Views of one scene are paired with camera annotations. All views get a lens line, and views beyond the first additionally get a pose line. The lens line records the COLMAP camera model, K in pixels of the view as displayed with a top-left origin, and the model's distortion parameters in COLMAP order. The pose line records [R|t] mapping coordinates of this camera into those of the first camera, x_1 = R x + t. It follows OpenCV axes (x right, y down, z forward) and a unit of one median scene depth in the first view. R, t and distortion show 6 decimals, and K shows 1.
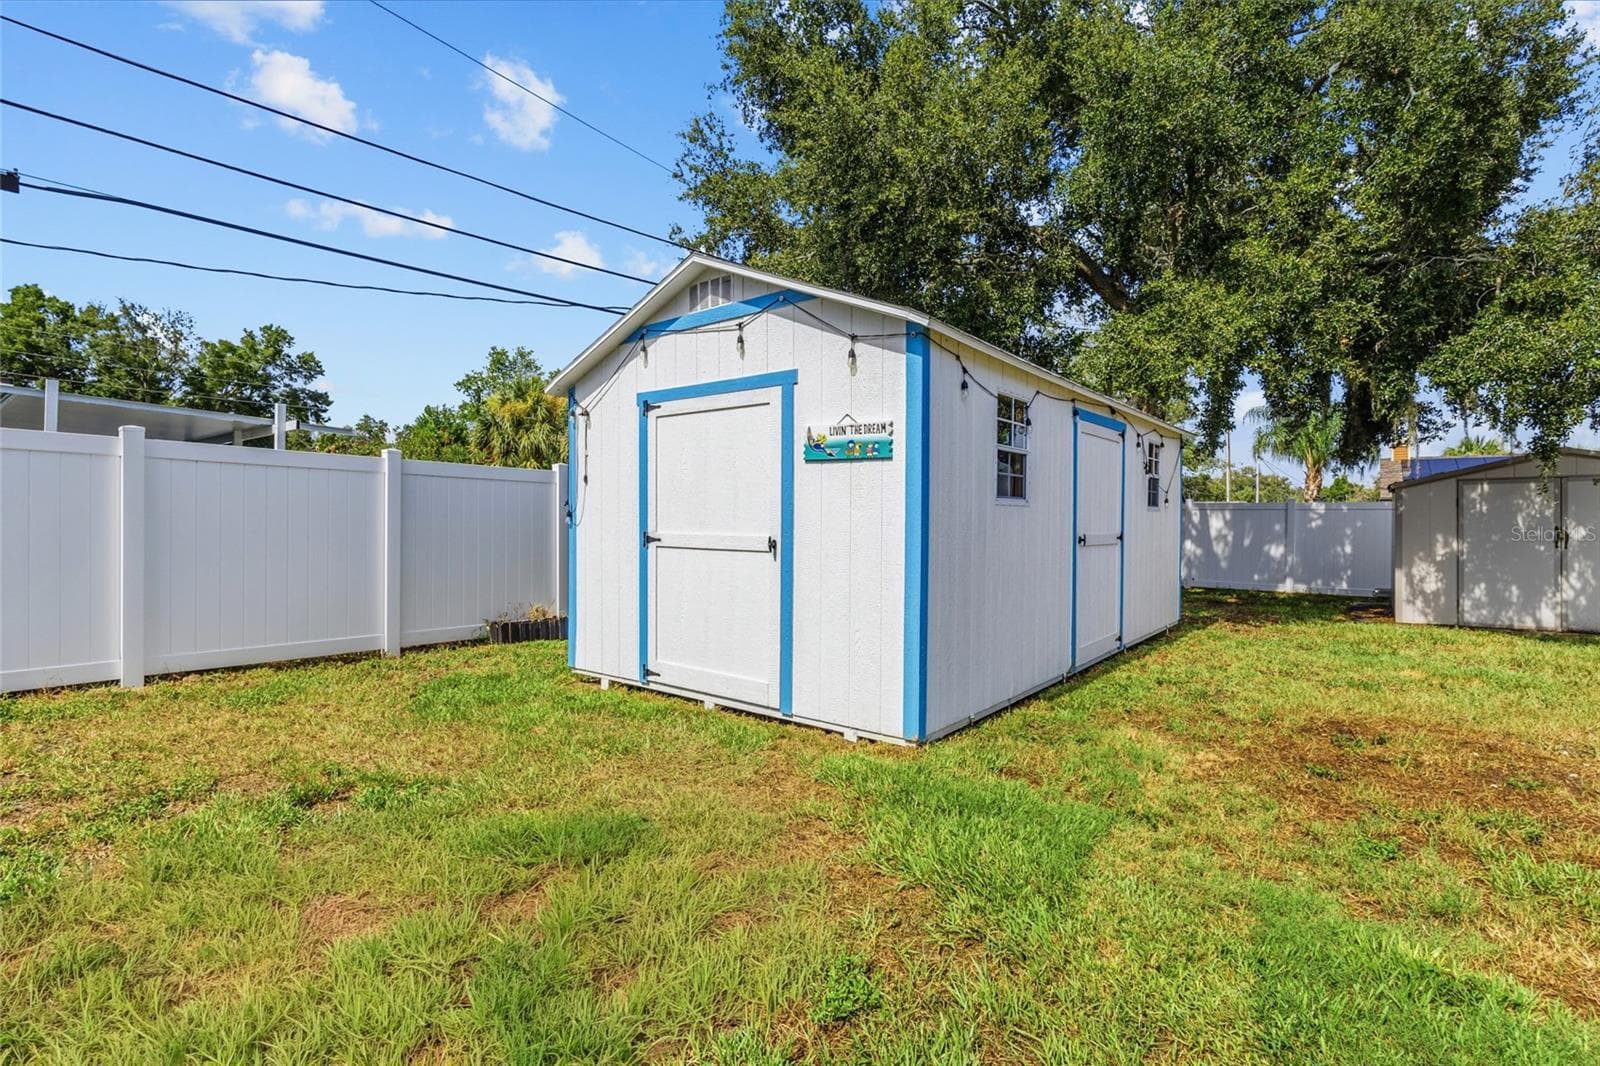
lens RADIAL K [[736.9, 0, 798.8], [0, 736.9, 528.4], [0, 0, 1]] dist [0.001229, 0.000174]
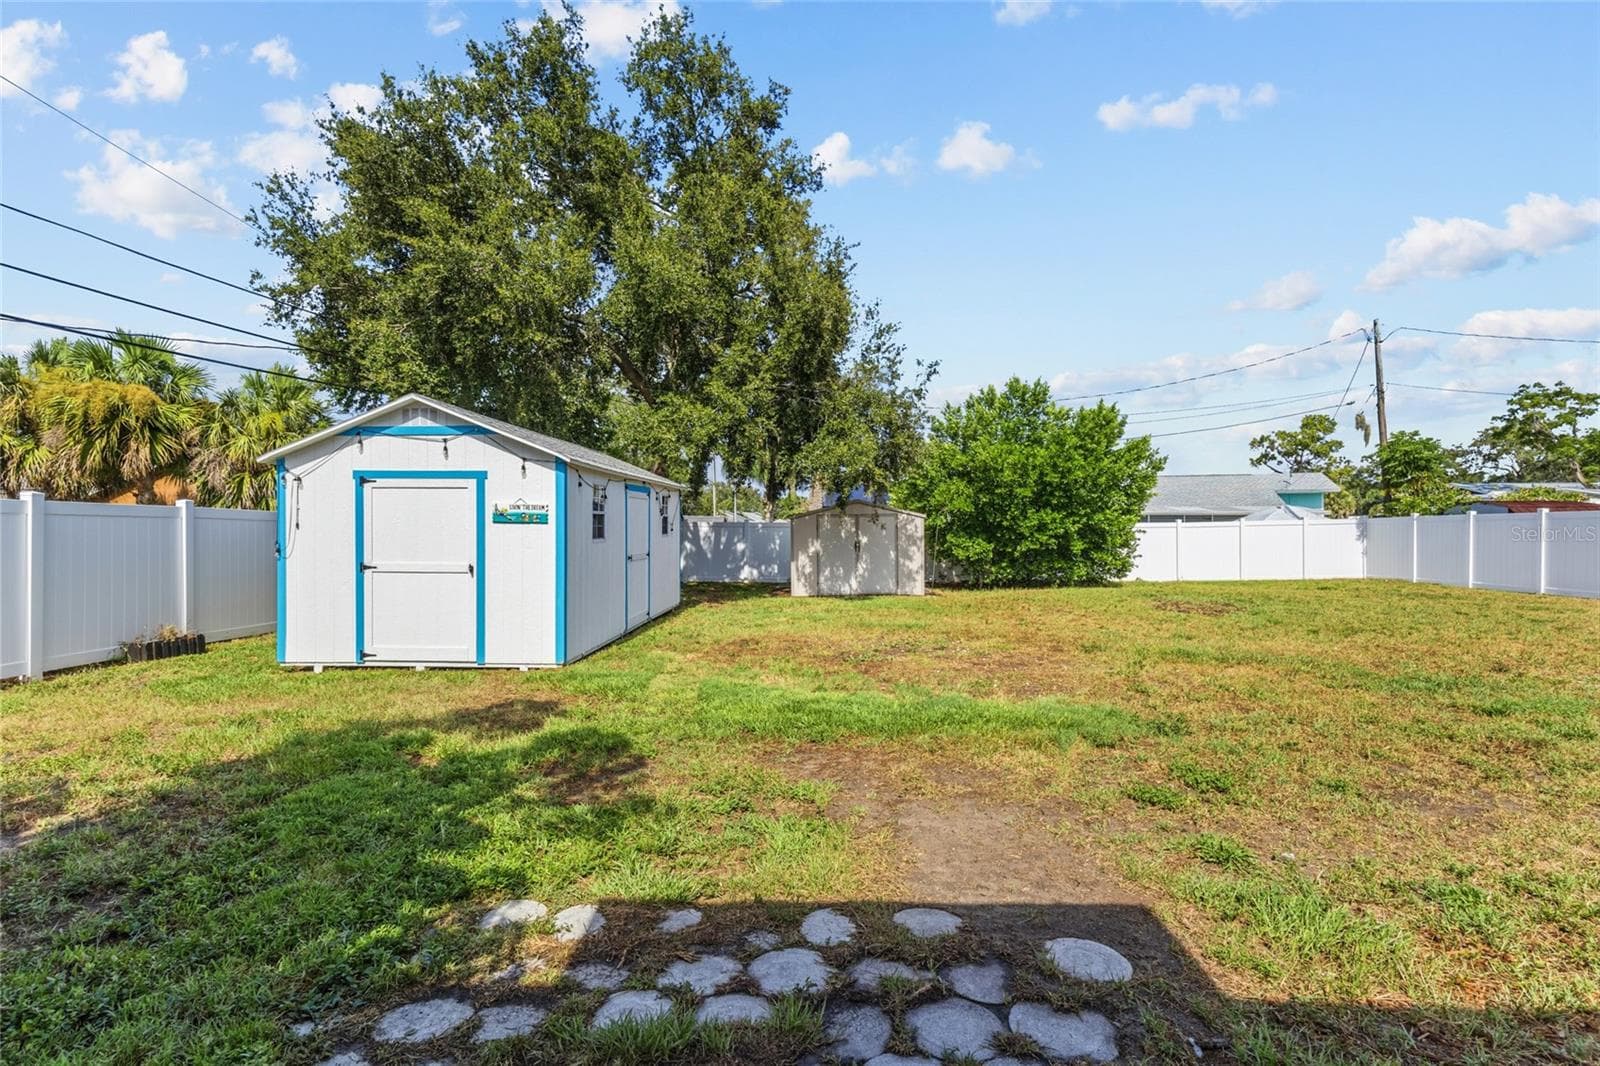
lens RADIAL K [[736.9, 0, 798.8], [0, 736.9, 528.4], [0, 0, 1]] dist [0.001229, 0.000174]
pose [[0.803796, -0.007278, 0.594861, -0.282141], [0.009646, 0.999953, -0.000800, -0.040569], [-0.594827, 0.006381, 0.803828, -0.548909]]
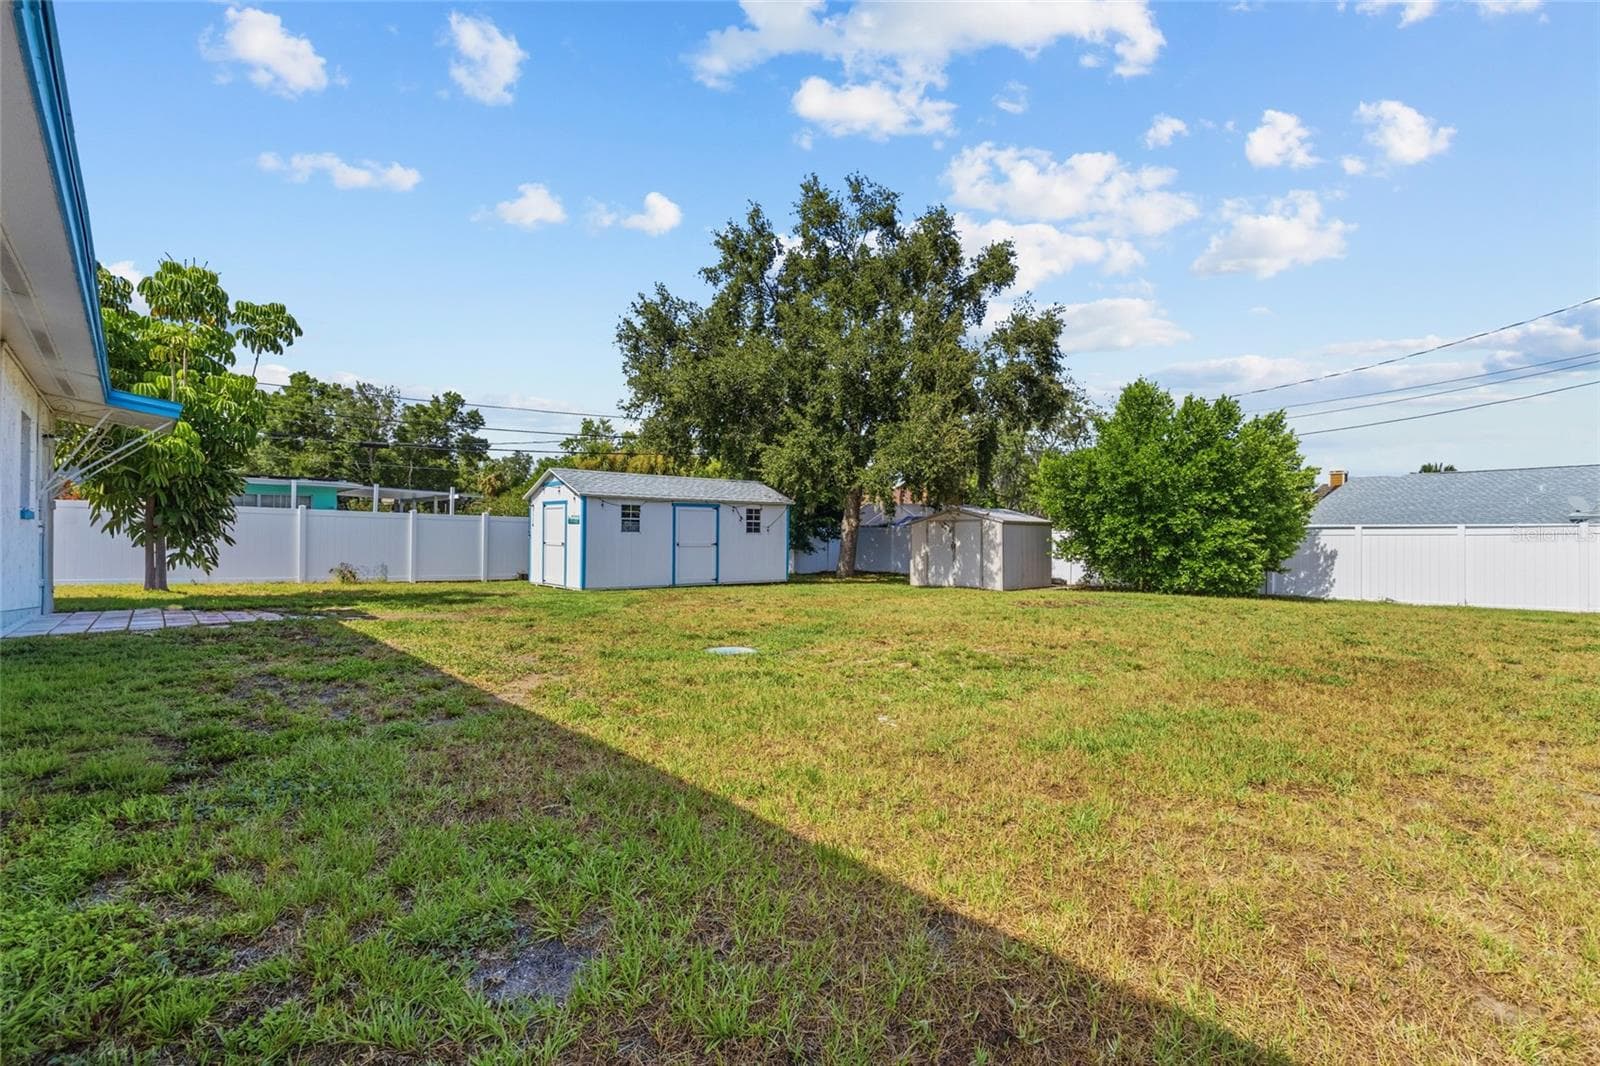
lens RADIAL K [[736.9, 0, 798.8], [0, 736.9, 528.4], [0, 0, 1]] dist [0.001229, 0.000174]
pose [[0.984312, 0.001355, -0.176433, 1.184209], [-0.004457, 0.999842, -0.017189, 0.000198], [0.176382, 0.017705, 0.984163, -1.654778]]
